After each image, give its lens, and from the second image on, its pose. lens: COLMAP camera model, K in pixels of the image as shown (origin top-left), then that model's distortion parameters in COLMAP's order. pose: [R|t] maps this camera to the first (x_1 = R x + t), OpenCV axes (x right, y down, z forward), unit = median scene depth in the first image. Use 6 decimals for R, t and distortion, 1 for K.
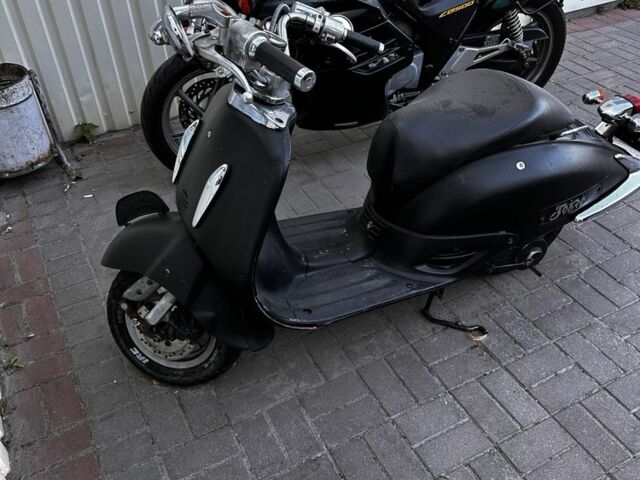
lens RADIAL K [[606.4, 0, 320.0], [0, 606.4, 240.0], [0, 0, 1]] dist [0.080206, -0.002879]
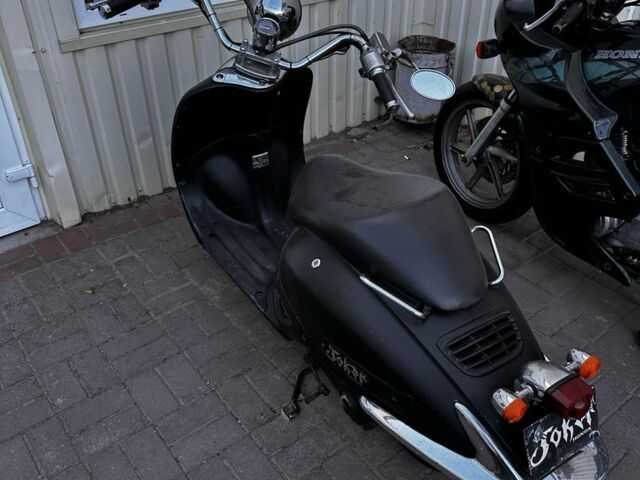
lens RADIAL K [[606.4, 0, 320.0], [0, 606.4, 240.0], [0, 0, 1]] dist [0.080206, -0.002879]
pose [[0.174778, 0.585383, -0.791694, 0.850129], [-0.618009, 0.691174, 0.374624, -0.403485], [0.766497, 0.423799, 0.482574, 0.479346]]
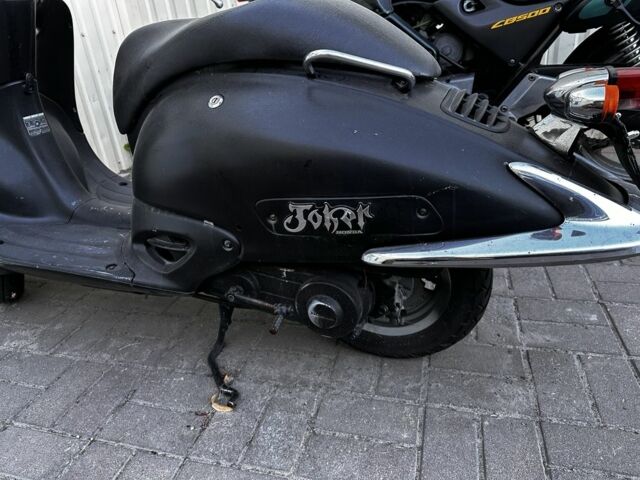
lens RADIAL K [[463.8, 0, 320.0], [0, 463.8, 240.0], [0, 0, 1]] dist [0.000341, -0.001811]
pose [[0.727458, 0.248197, -0.639691, 0.597306], [-0.365957, 0.928961, -0.055735, -0.010985], [0.580414, 0.274644, 0.766609, 0.644767]]
